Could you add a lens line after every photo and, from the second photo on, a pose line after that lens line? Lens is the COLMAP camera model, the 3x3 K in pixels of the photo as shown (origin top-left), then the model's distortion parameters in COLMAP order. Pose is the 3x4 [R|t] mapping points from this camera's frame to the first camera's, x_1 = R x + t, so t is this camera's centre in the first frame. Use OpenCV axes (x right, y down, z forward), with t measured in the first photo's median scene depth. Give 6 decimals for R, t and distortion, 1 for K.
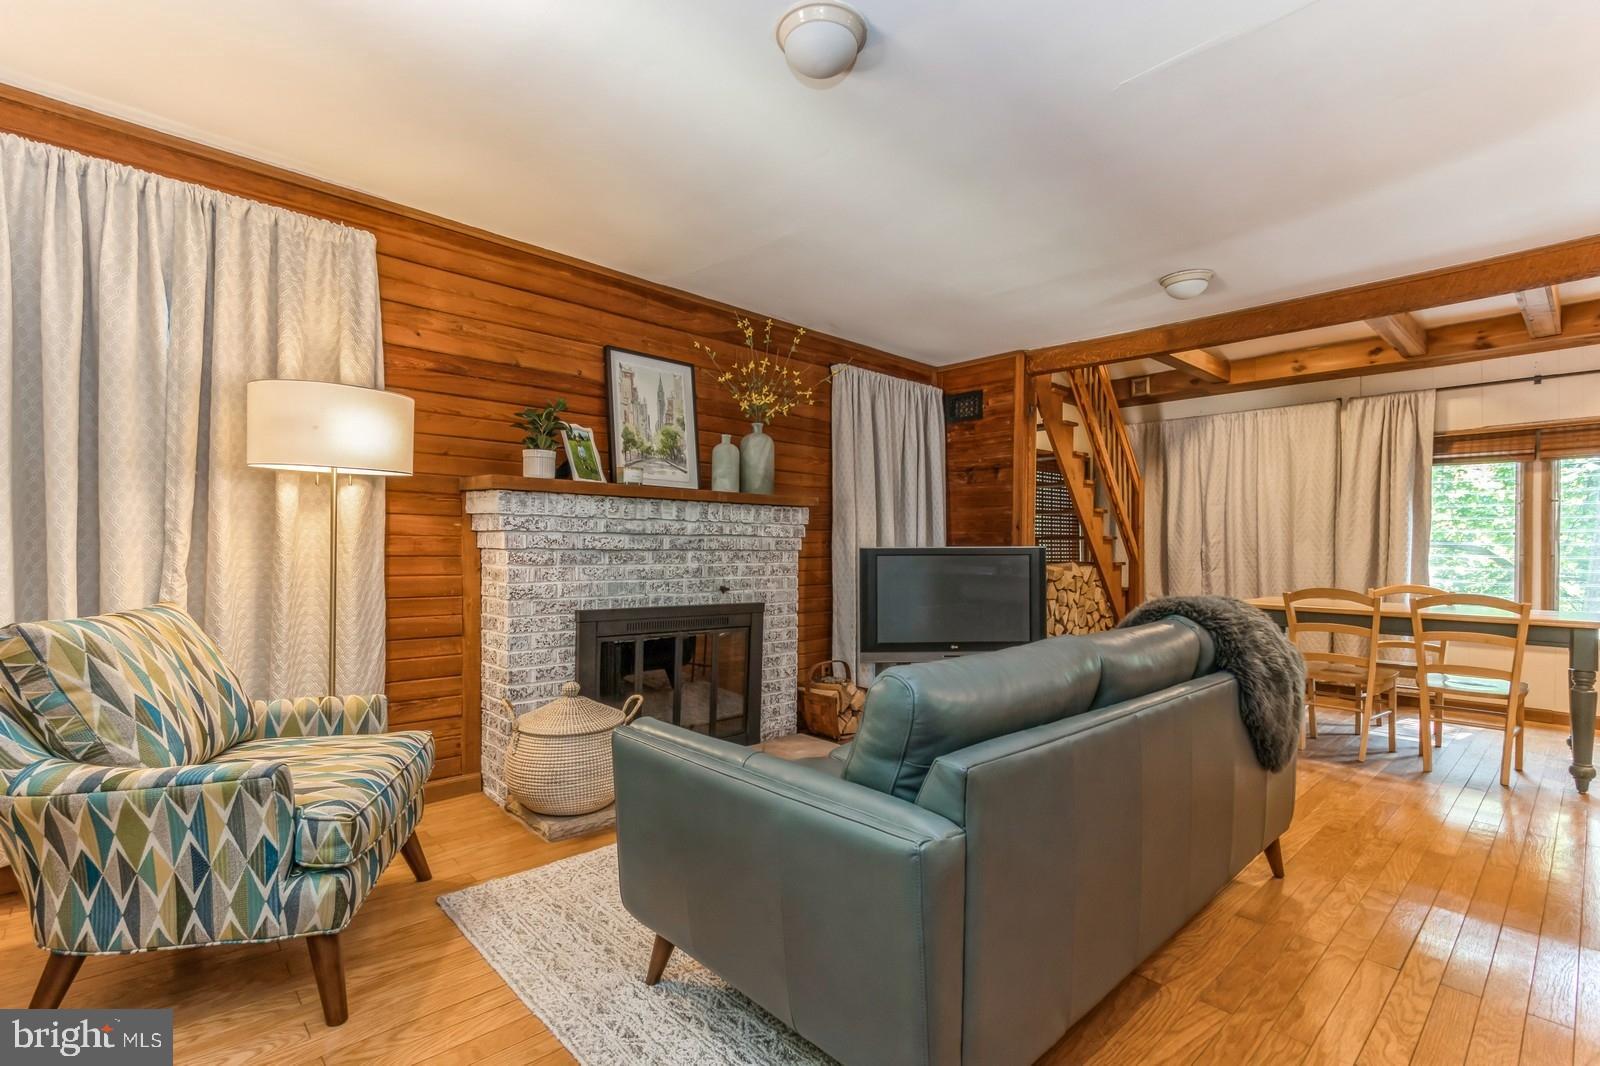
lens RADIAL K [[732.8, 0, 798.6], [0, 732.8, 542.6], [0, 0, 1]] dist [0.002274, -0.000647]
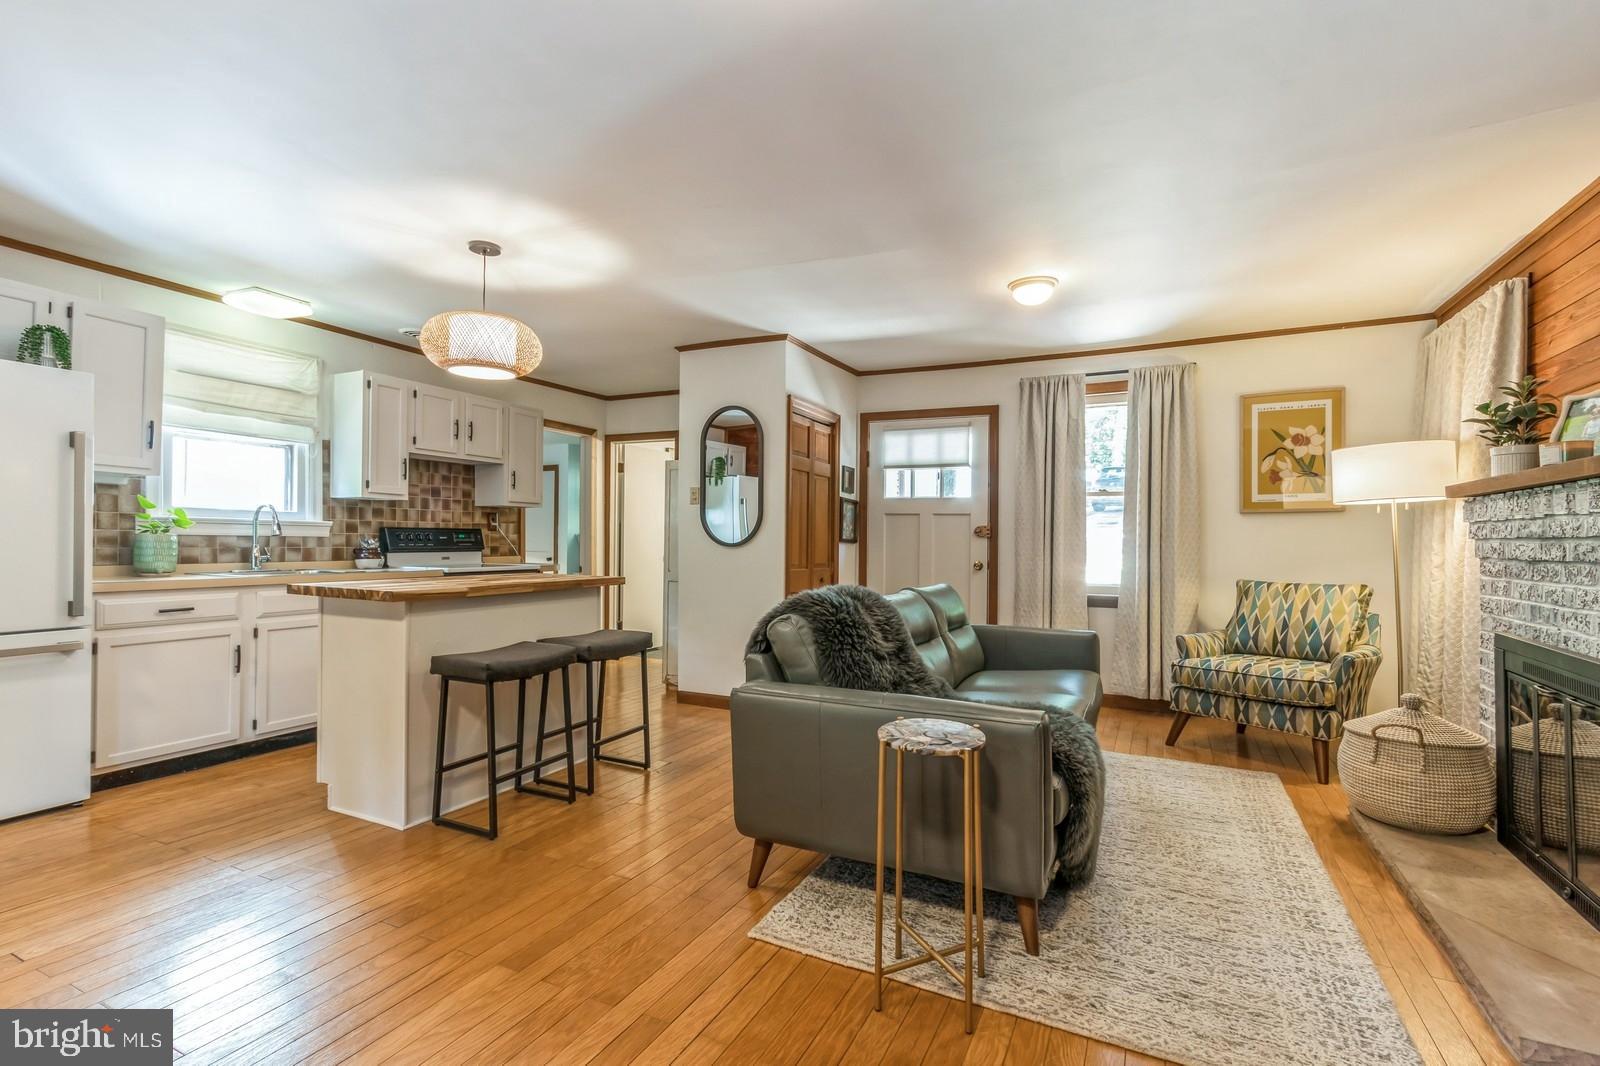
lens RADIAL K [[738.1, 0, 796.9], [0, 738.1, 539.5], [0, 0, 1]] dist [0.003602, -0.000649]
pose [[-0.932821, -0.022724, -0.359624, 0.688242], [-0.020514, 0.999740, -0.009962, 0.010620], [0.359757, -0.001916, -0.933044, 1.380773]]
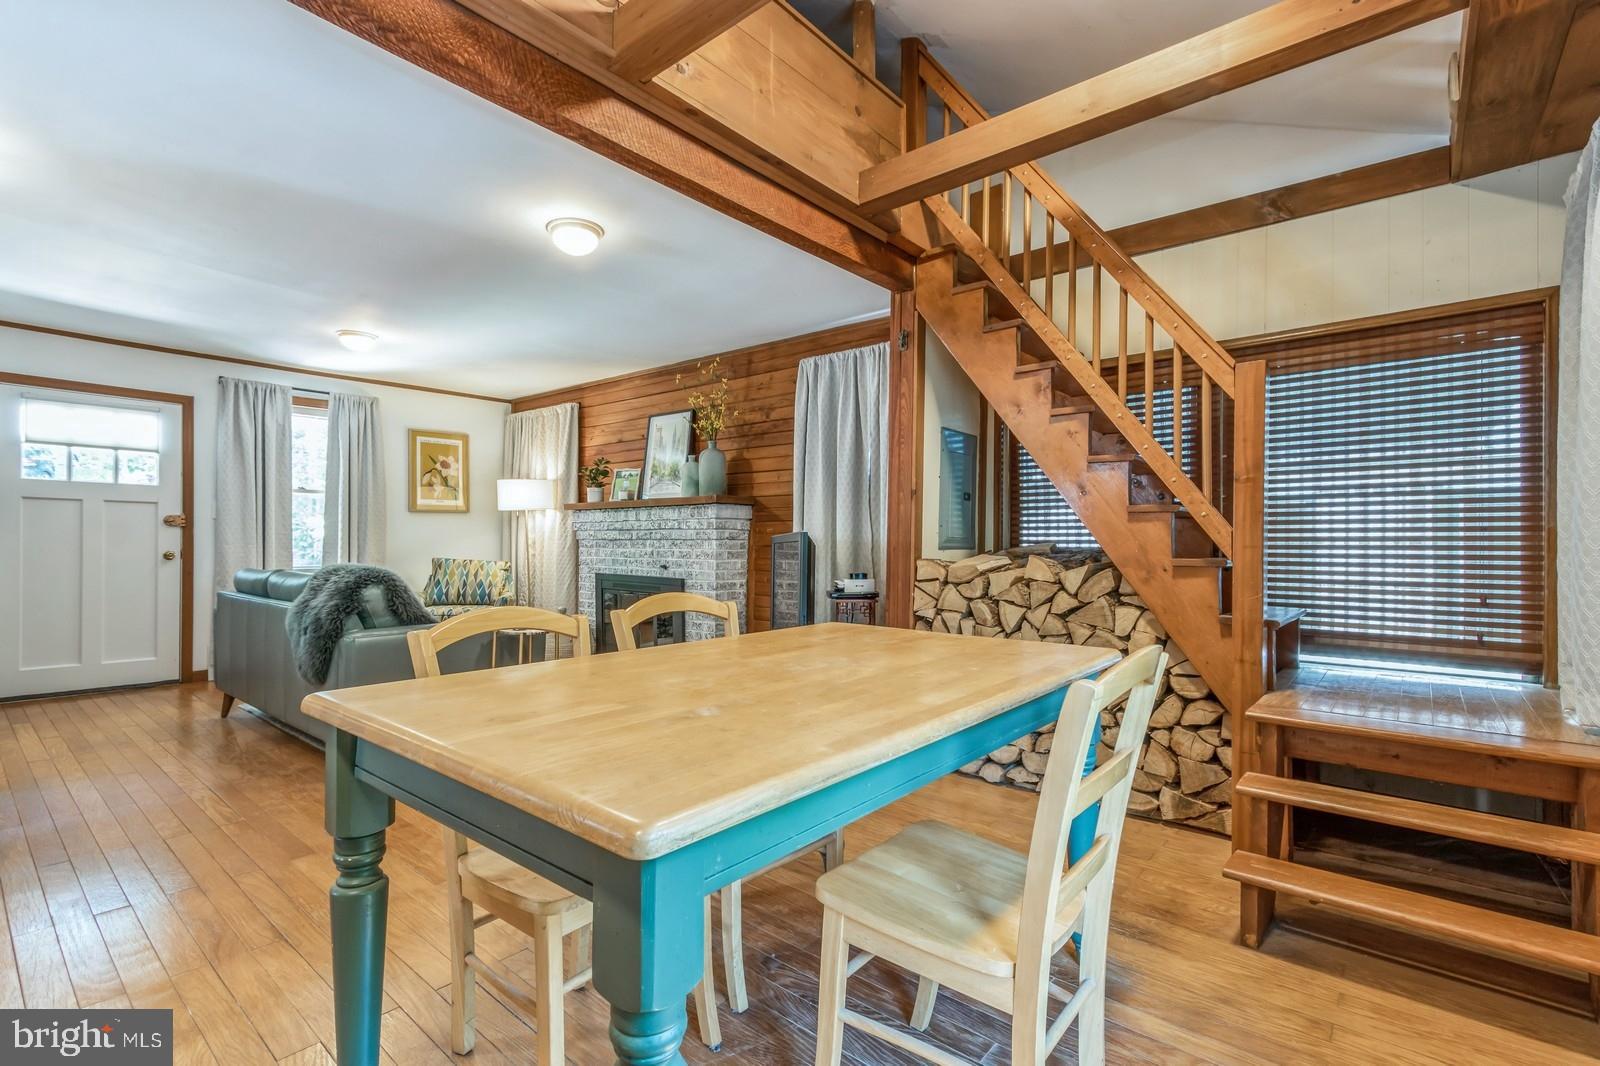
lens RADIAL K [[732.8, 0, 798.6], [0, 732.8, 542.6], [0, 0, 1]] dist [0.002274, -0.000647]
pose [[0.126947, -0.011007, -0.991848, 1.461024], [0.001297, 0.999939, -0.010931, 0.034945], [0.991909, 0.000101, 0.126954, 1.169948]]
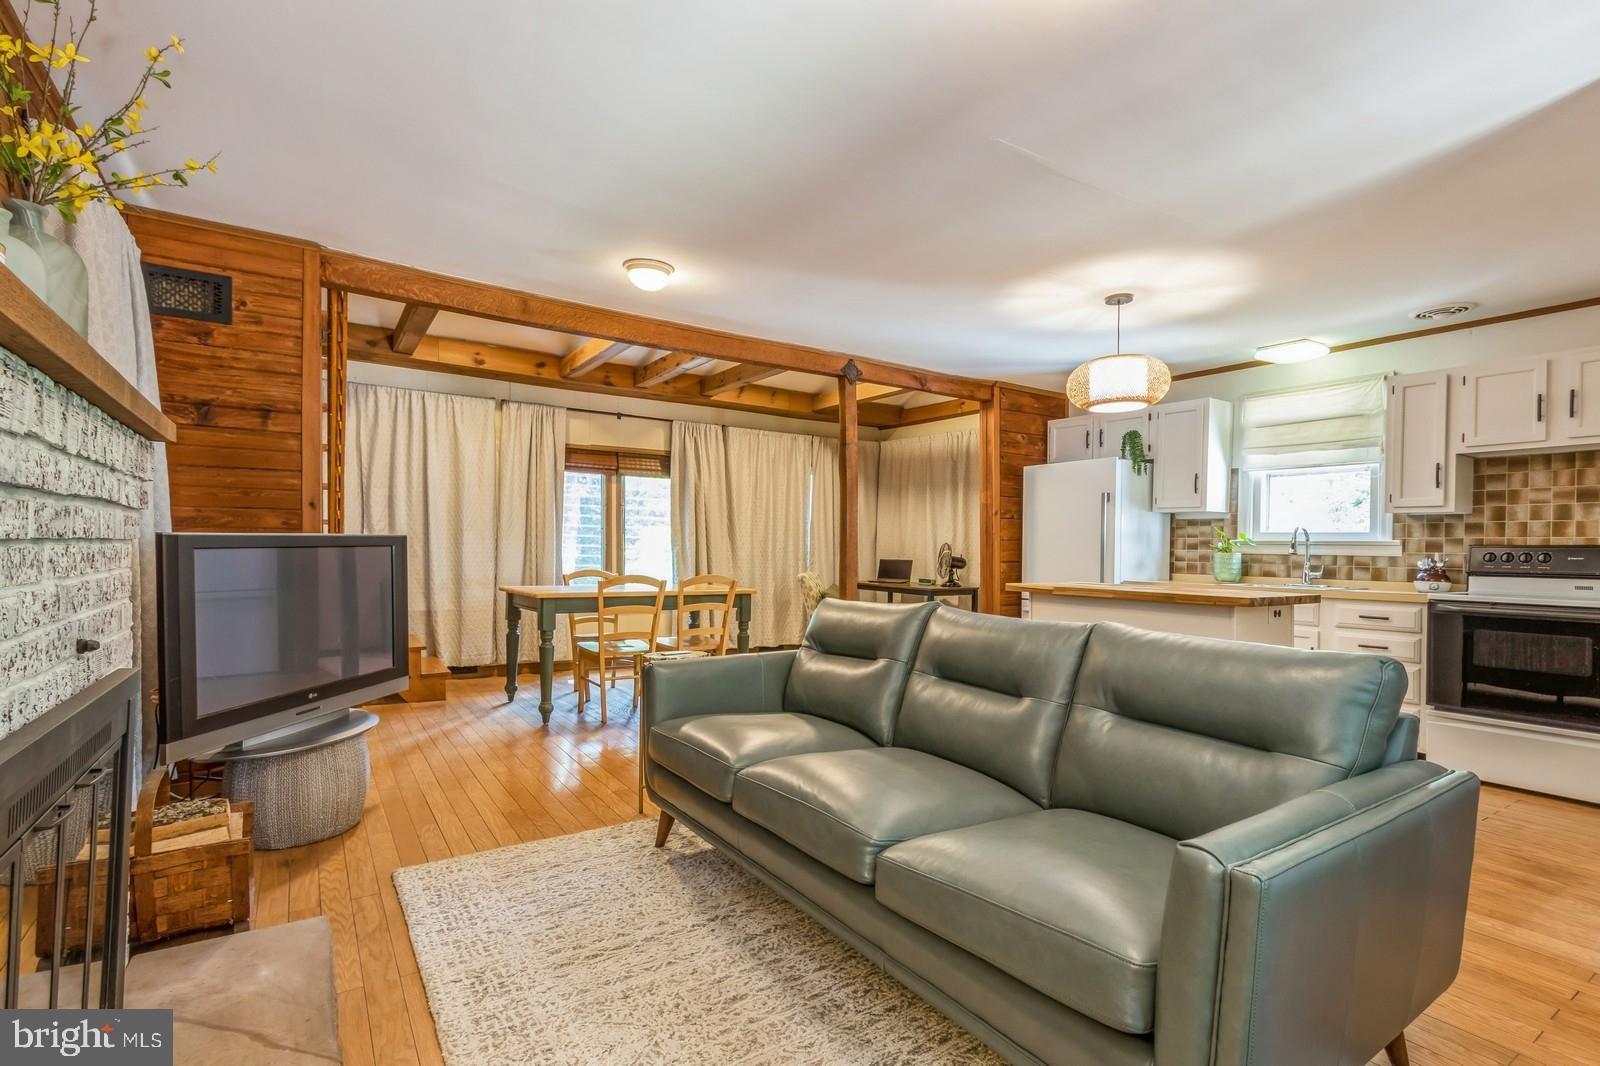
lens RADIAL K [[748.1, 0, 795.0], [0, 748.1, 552.0], [0, 0, 1]] dist [0.000890, -0.002074]
pose [[0.160171, -0.011828, 0.987018, -0.450590], [-0.020278, 0.999678, 0.015270, 0.003723], [-0.986881, -0.022461, 0.159880, 0.643644]]
